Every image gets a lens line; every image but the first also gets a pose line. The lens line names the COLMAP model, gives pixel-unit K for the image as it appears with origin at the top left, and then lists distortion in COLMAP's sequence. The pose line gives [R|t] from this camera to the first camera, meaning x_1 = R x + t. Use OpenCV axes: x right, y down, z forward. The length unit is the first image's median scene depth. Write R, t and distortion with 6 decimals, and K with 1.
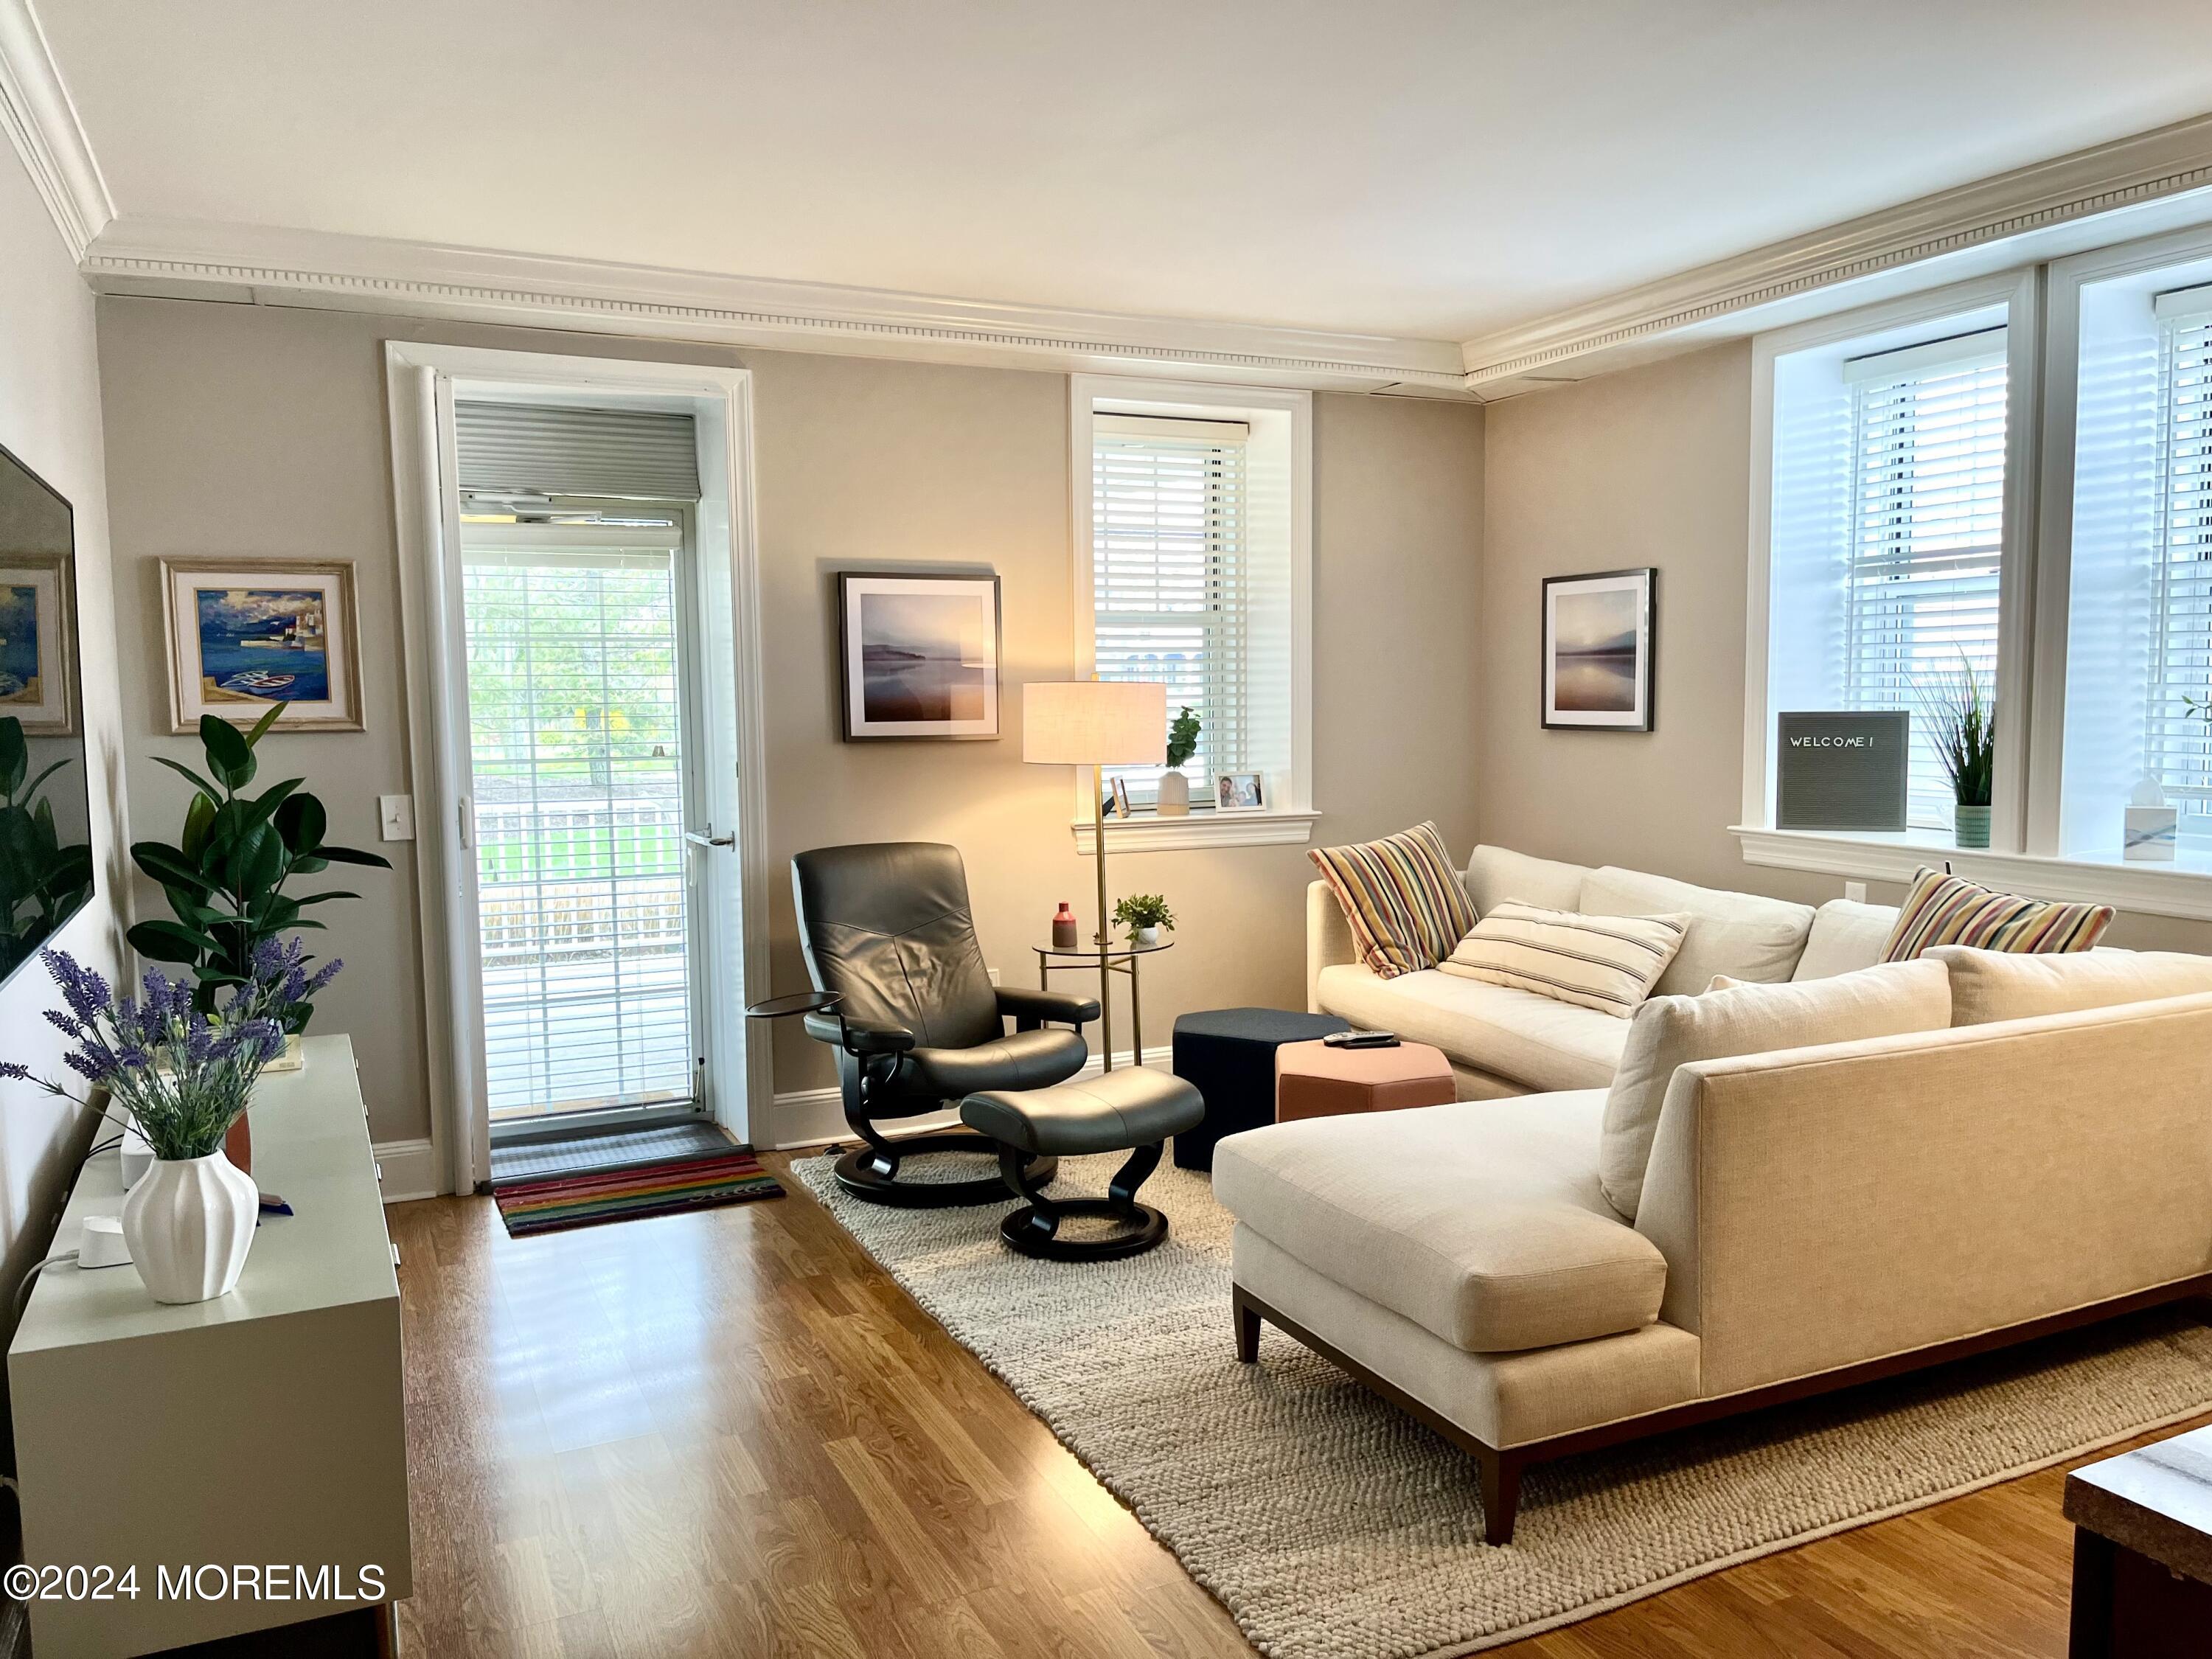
lens RADIAL K [[1697.7, 0, 1121.5], [0, 1697.7, 839.2], [0, 0, 1]] dist [0.058744, -0.050838]
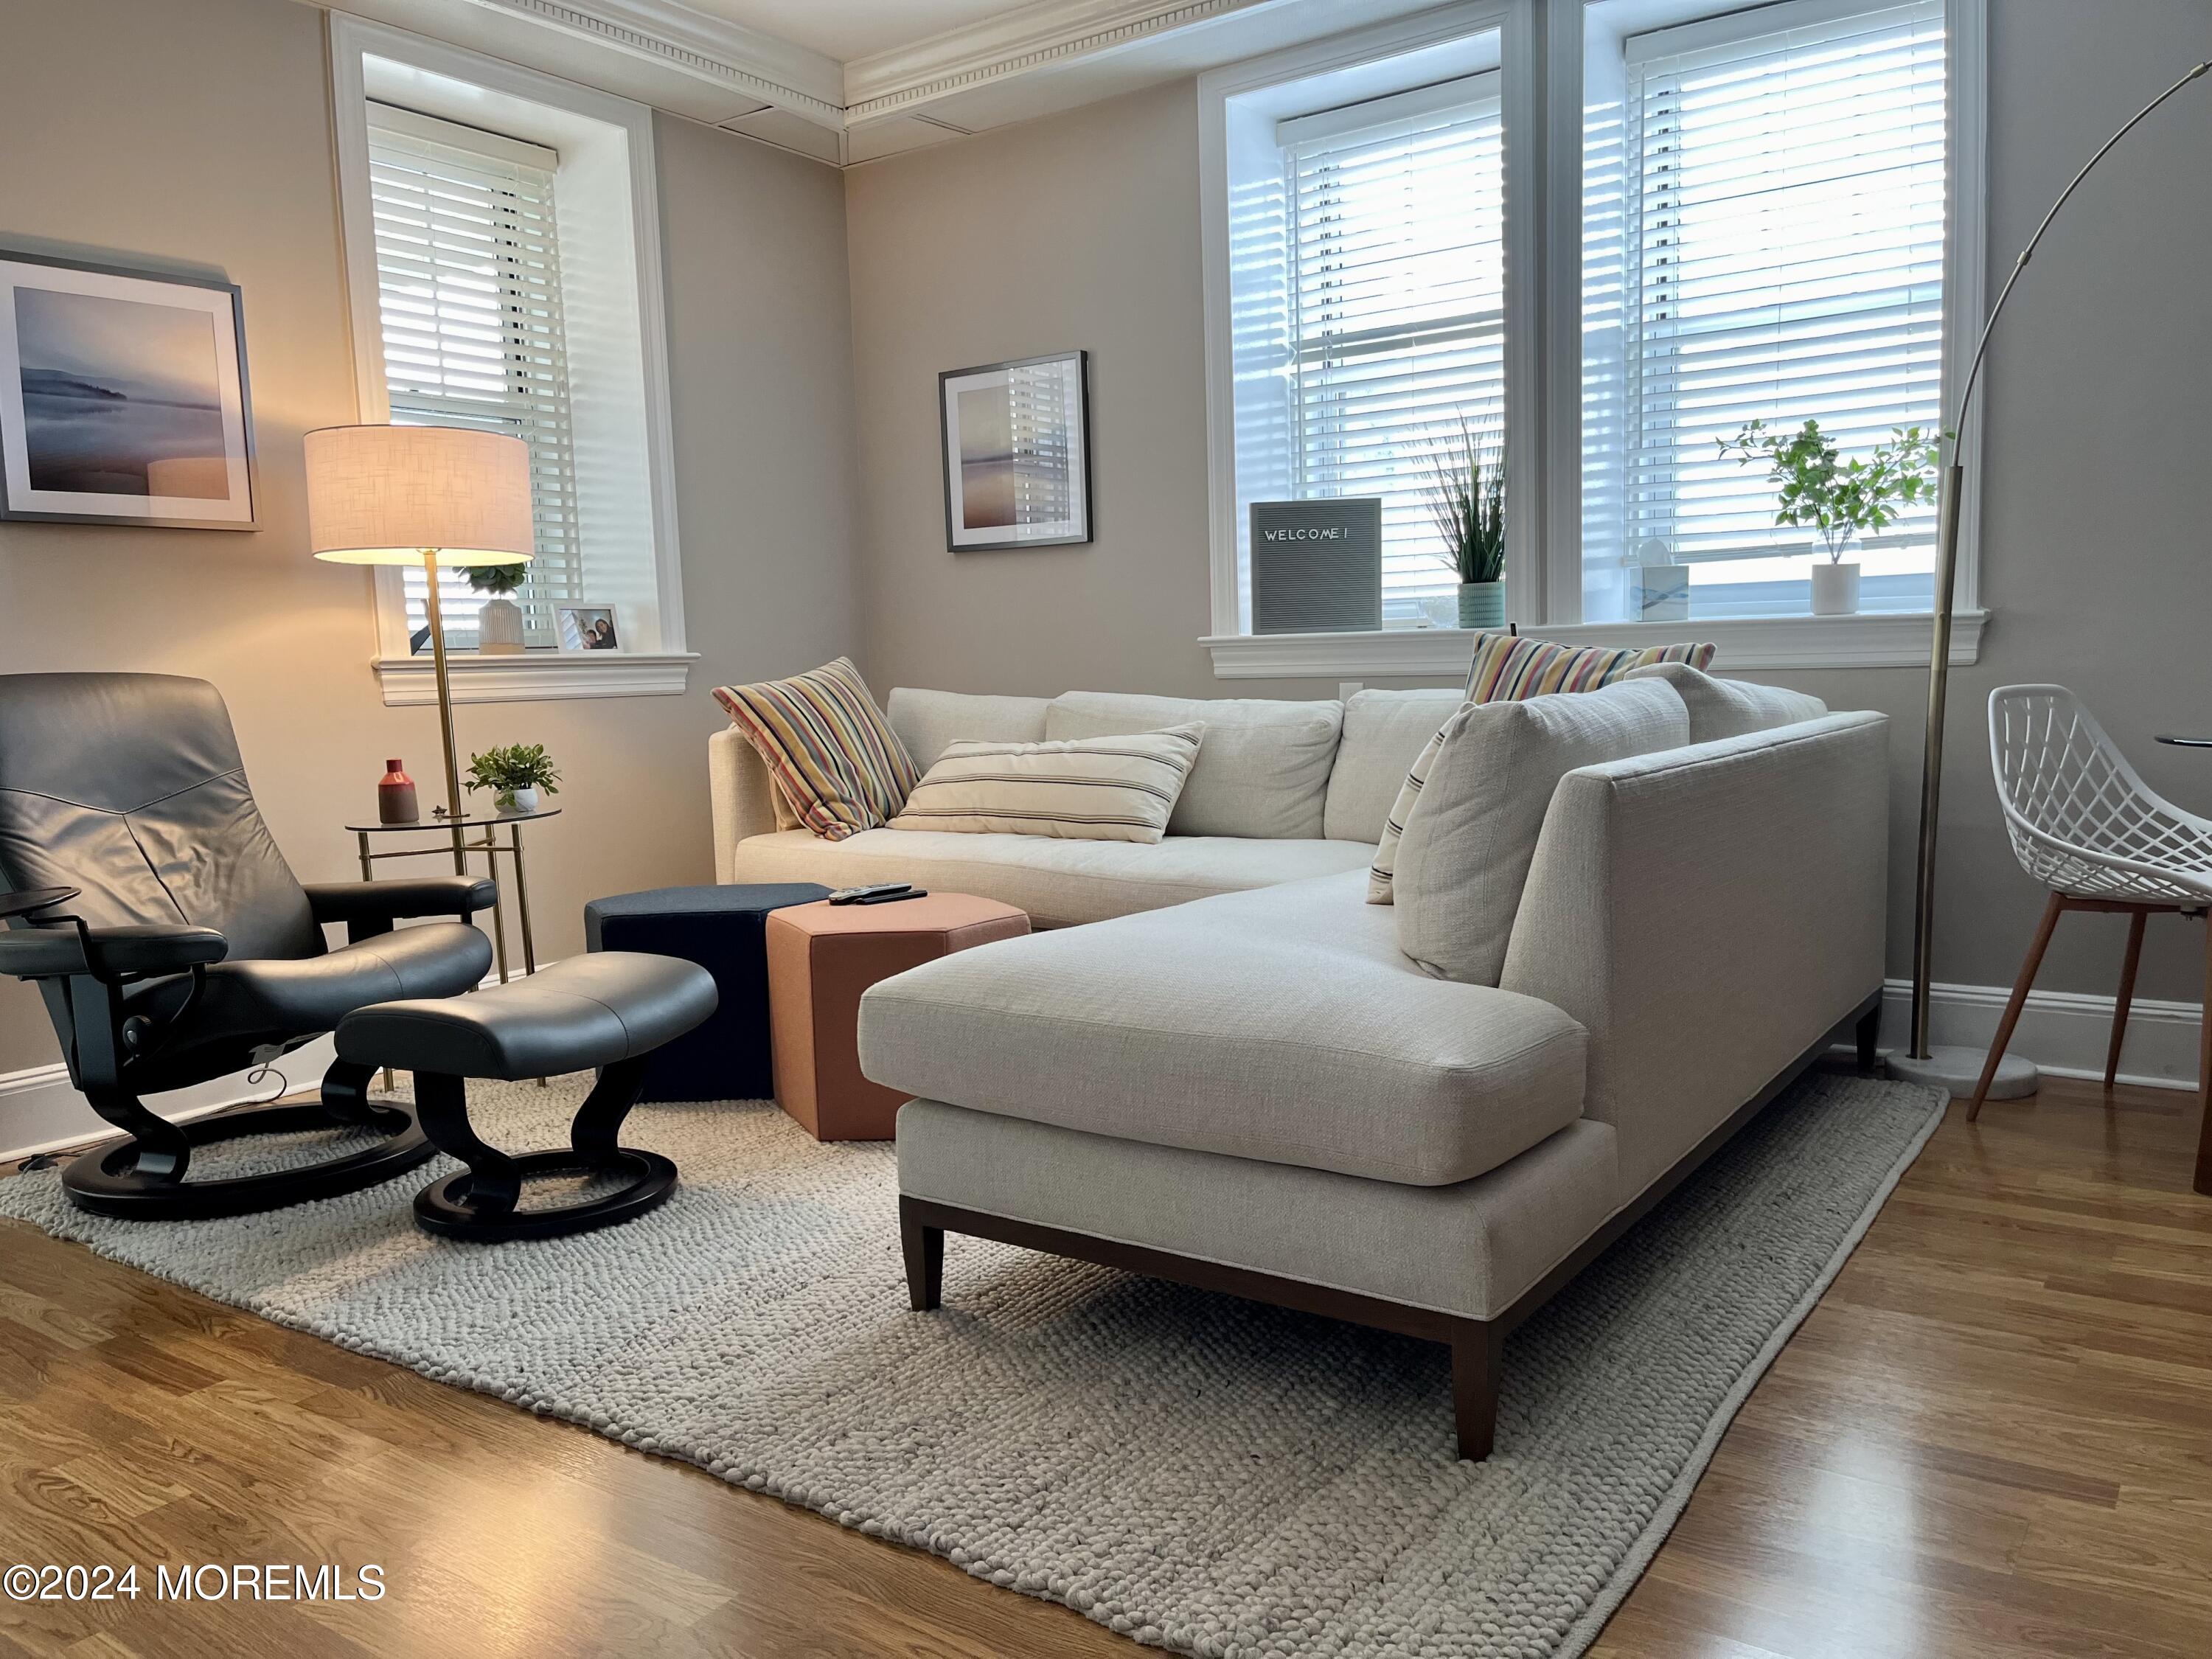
lens RADIAL K [[1697.7, 0, 1097.4], [0, 1697.7, 830.8], [0, 0, 1]] dist [0.058744, -0.050838]
pose [[0.873361, -0.065899, 0.482594, -0.128211], [0.066137, 0.997673, 0.016544, 0.077480], [-0.482562, 0.017468, 0.875688, 0.261324]]
